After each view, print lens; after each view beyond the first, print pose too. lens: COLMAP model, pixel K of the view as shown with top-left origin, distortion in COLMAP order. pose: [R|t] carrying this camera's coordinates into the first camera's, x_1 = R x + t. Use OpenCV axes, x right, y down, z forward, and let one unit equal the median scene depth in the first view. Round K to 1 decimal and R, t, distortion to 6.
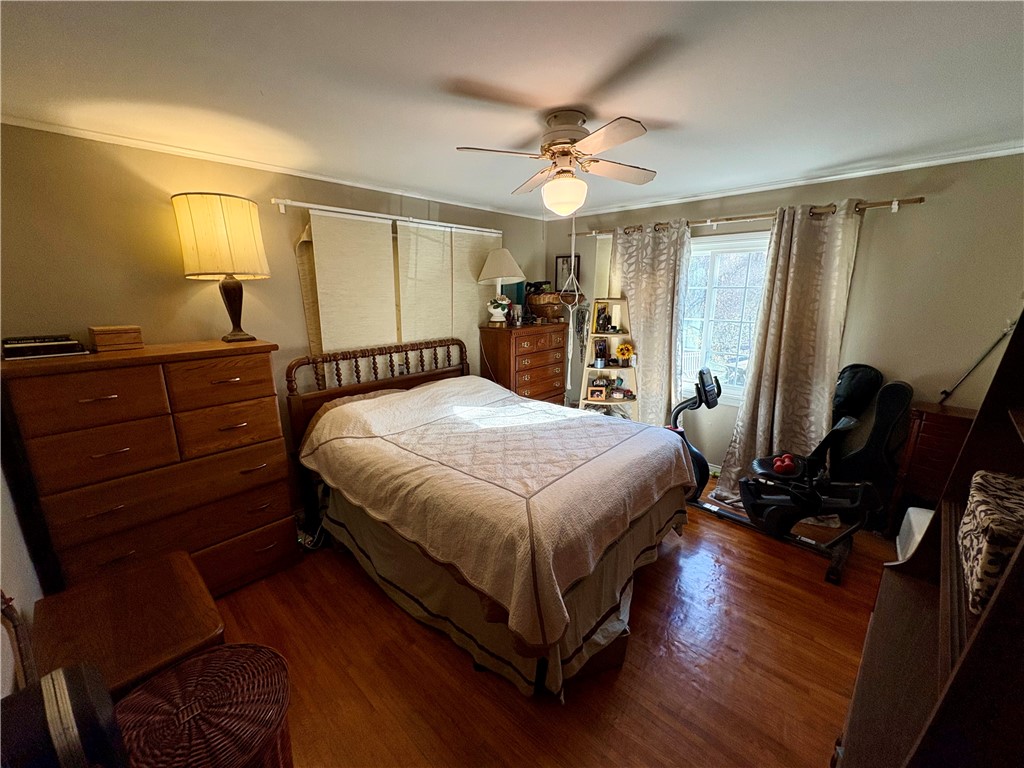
lens RADIAL K [[406.6, 0, 514.7], [0, 406.6, 383.0], [0, 0, 1]] dist [-0.000235, -0.000162]
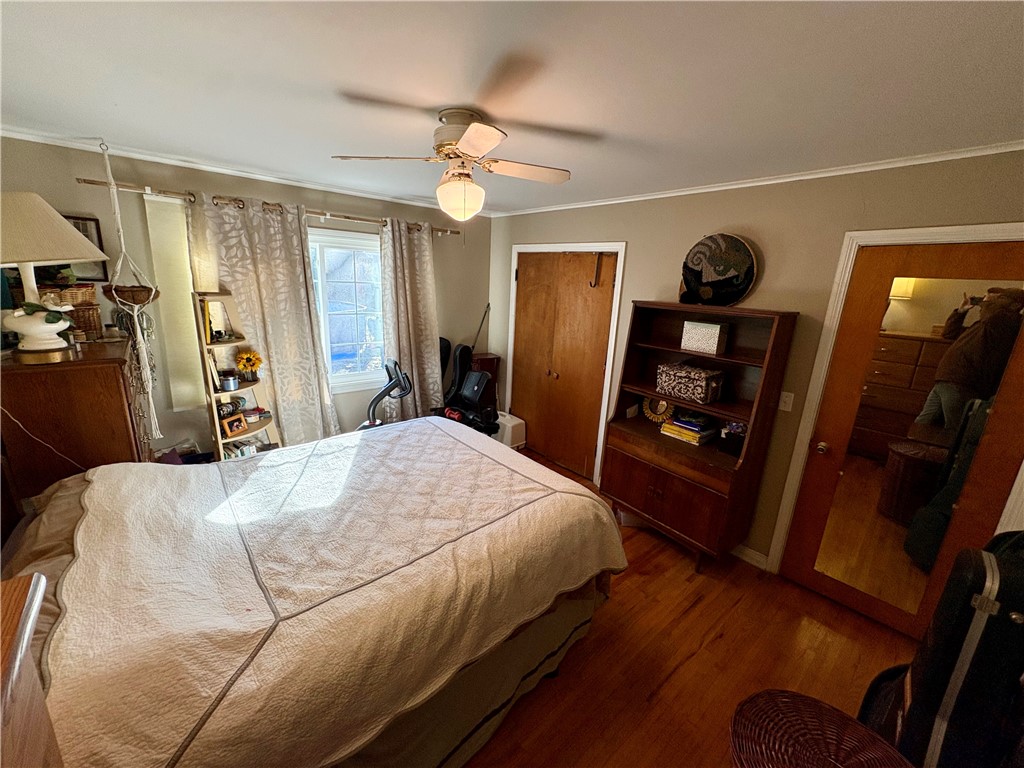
lens RADIAL K [[406.6, 0, 515.0], [0, 406.6, 381.8], [0, 0, 1]] dist [-0.000235, -0.000162]
pose [[0.113225, -0.234840, 0.965417, -0.596871], [0.179474, 0.960516, 0.212599, -0.158037], [-0.977225, 0.149196, 0.150903, 0.542198]]
